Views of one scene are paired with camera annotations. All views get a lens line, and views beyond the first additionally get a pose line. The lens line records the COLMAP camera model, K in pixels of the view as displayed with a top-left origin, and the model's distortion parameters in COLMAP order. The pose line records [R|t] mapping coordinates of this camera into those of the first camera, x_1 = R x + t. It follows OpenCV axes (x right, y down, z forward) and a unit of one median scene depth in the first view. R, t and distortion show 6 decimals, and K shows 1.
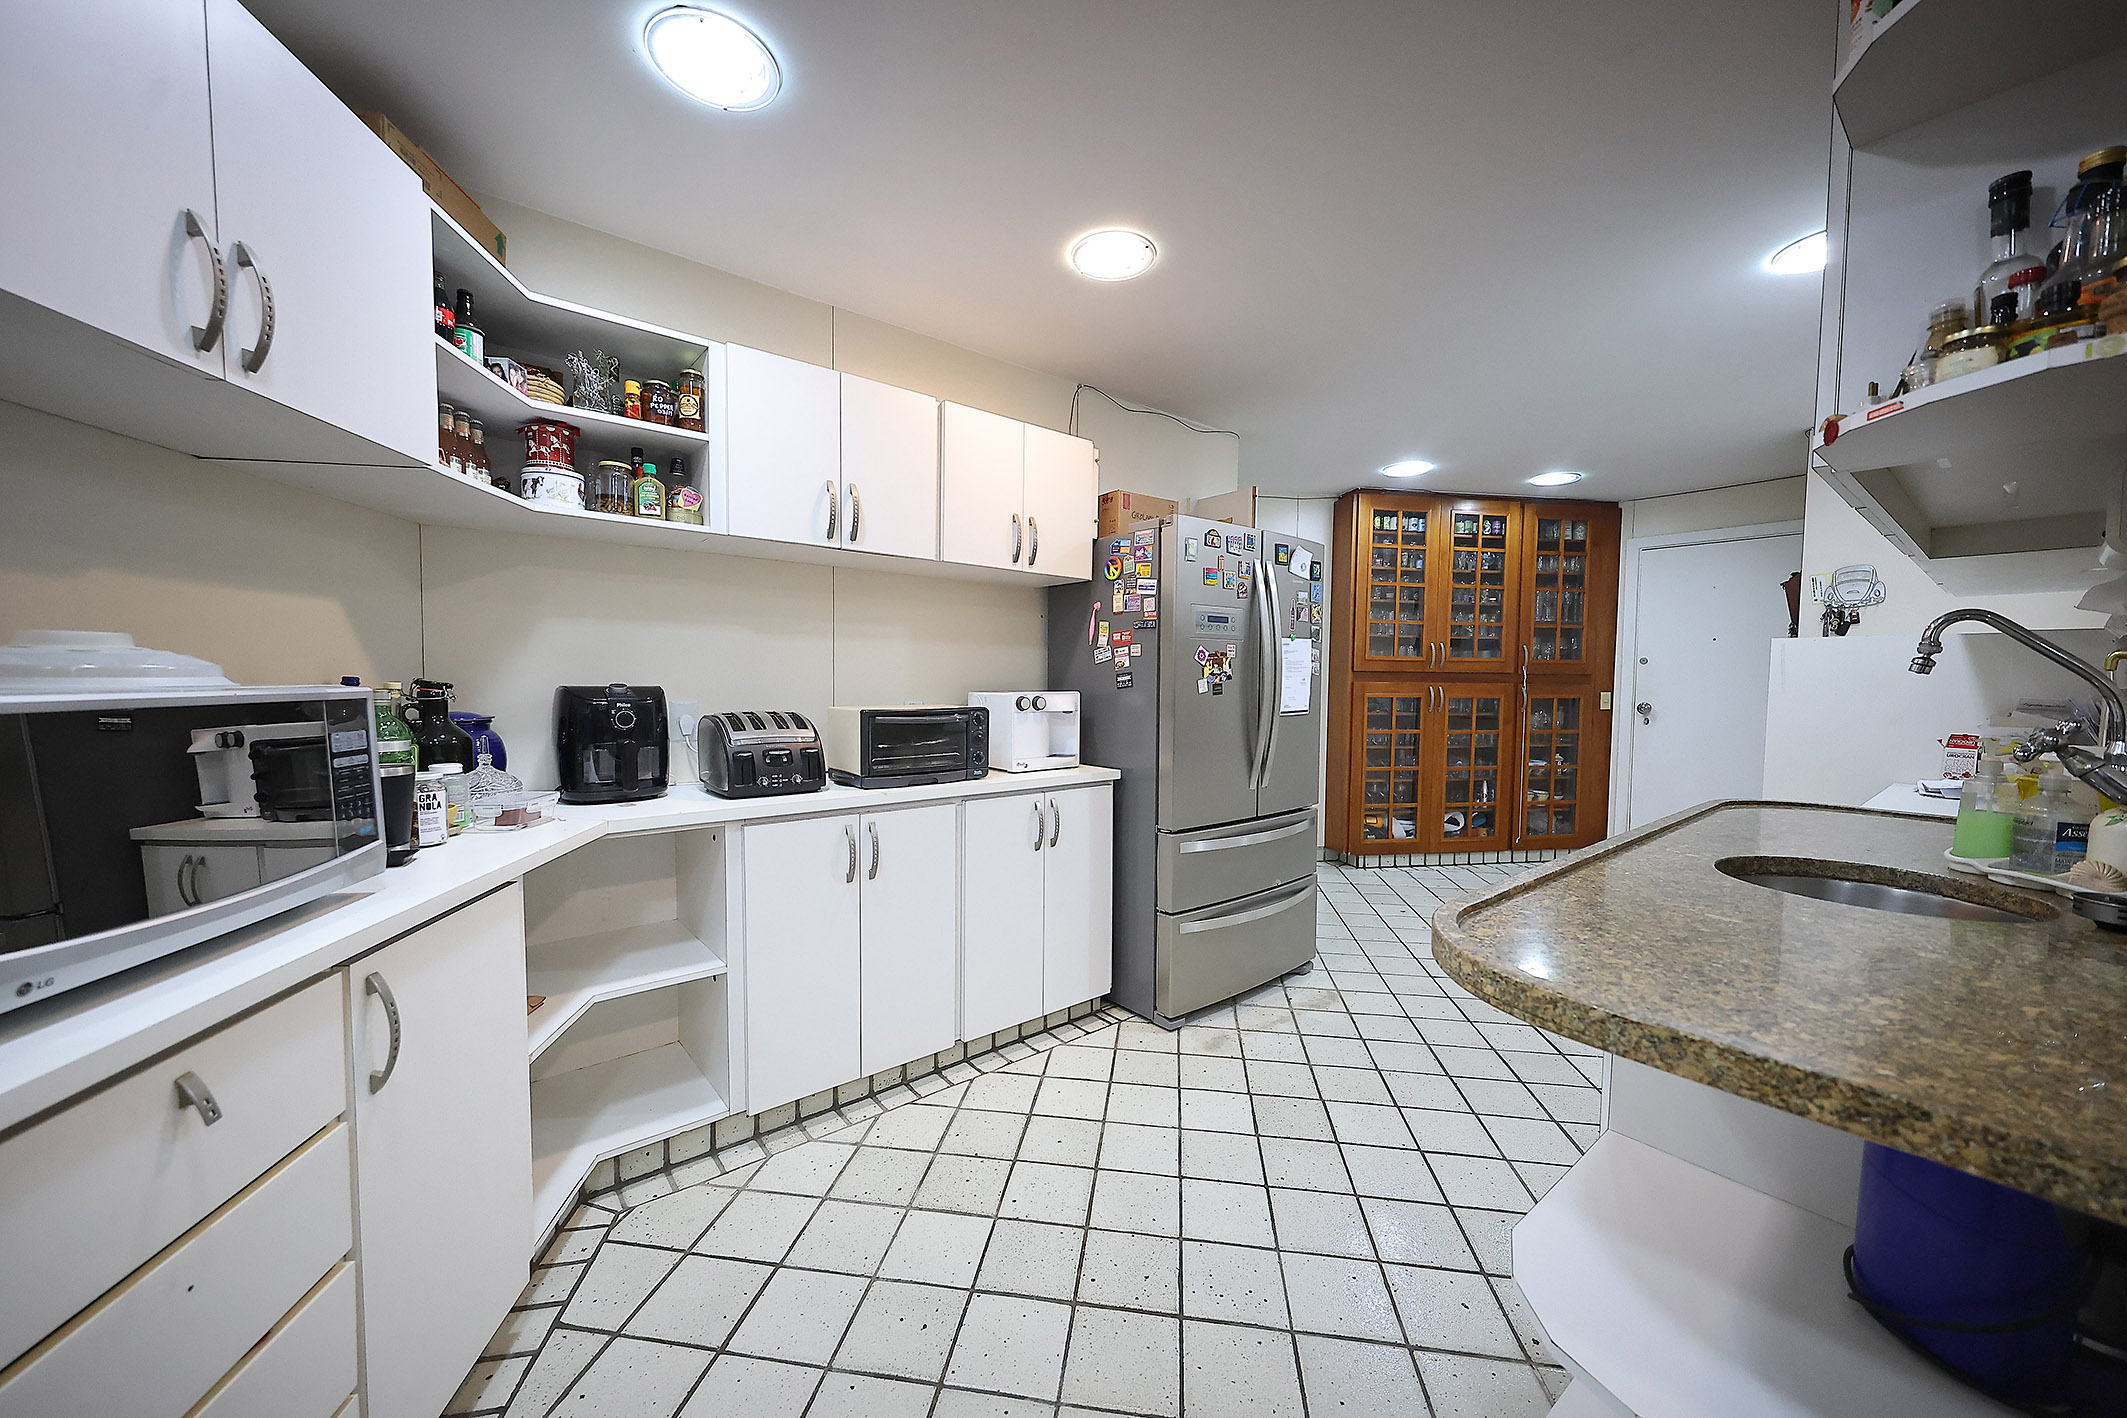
lens RADIAL K [[776.0, 0, 1060.9], [0, 776.0, 718.2], [0, 0, 1]] dist [0.008492, -0.000259]
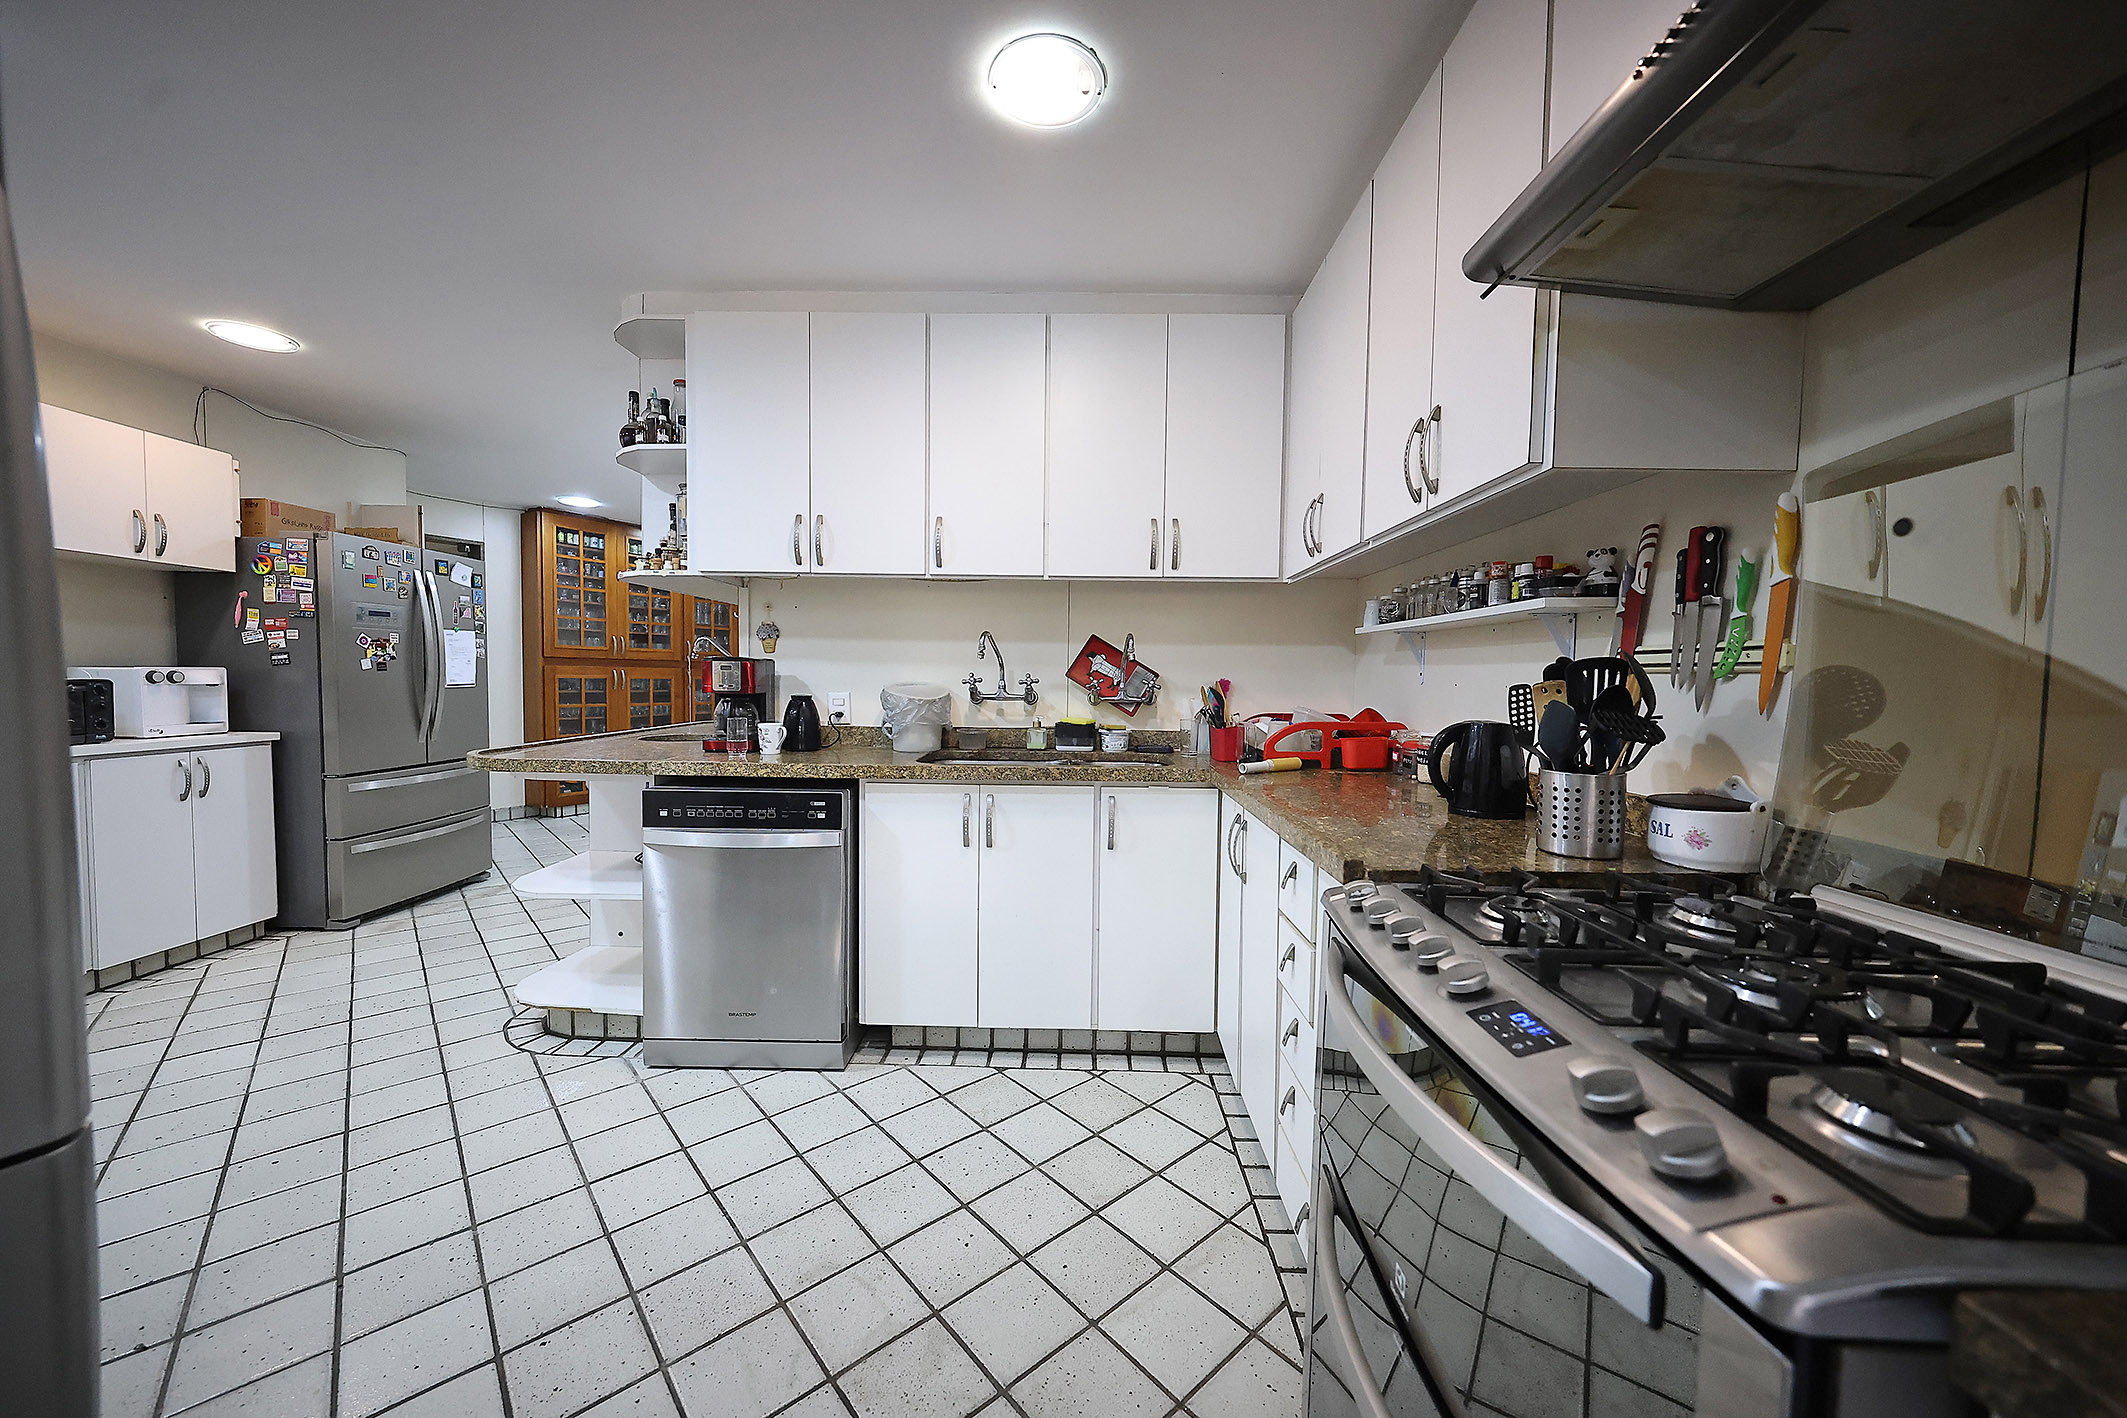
lens RADIAL K [[776.0, 0, 1059.1], [0, 776.0, 711.2], [0, 0, 1]] dist [0.008492, -0.000259]
pose [[0.642877, -0.033914, 0.765218, -0.073254], [0.030878, 0.999355, 0.018349, 0.047412], [-0.765346, 0.011832, 0.643510, -0.706310]]
